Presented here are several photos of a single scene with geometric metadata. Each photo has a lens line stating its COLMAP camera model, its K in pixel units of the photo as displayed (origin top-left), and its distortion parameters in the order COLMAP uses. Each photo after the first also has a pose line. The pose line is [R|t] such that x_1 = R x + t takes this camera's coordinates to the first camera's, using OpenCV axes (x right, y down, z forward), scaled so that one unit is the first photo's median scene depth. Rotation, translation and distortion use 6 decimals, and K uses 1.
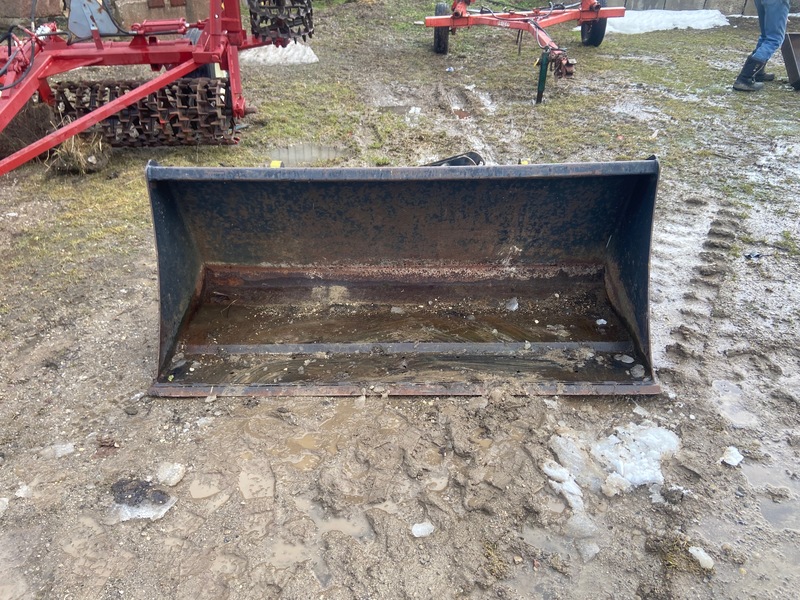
lens RADIAL K [[605.8, 0, 396.8], [0, 605.8, 296.4], [0, 0, 1]] dist [0.128176, -0.161445]
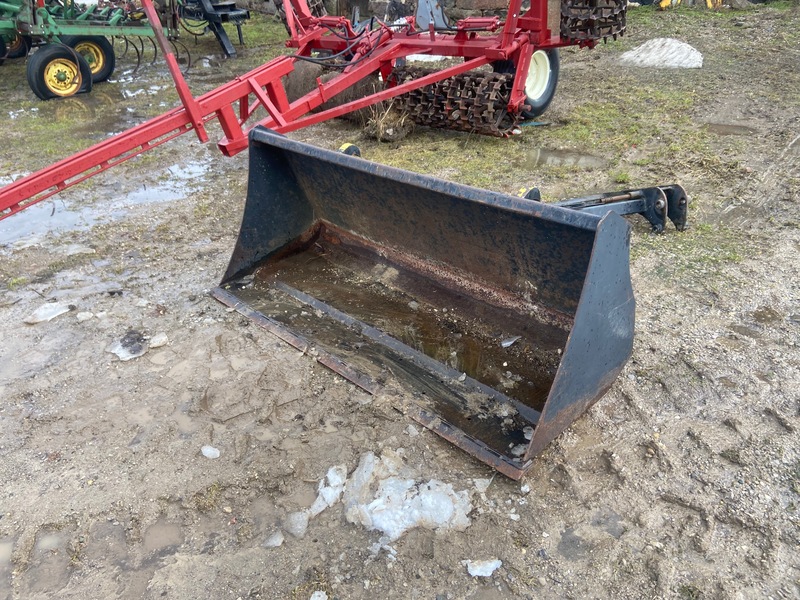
lens RADIAL K [[610.0, 0, 409.5], [0, 610.0, 301.2], [0, 0, 1]] dist [0.132756, -0.163519]
pose [[0.716192, 0.324950, -0.617638, 0.619357], [-0.317940, 0.939736, 0.125739, -0.109399], [0.621275, 0.106319, 0.776346, 0.176371]]
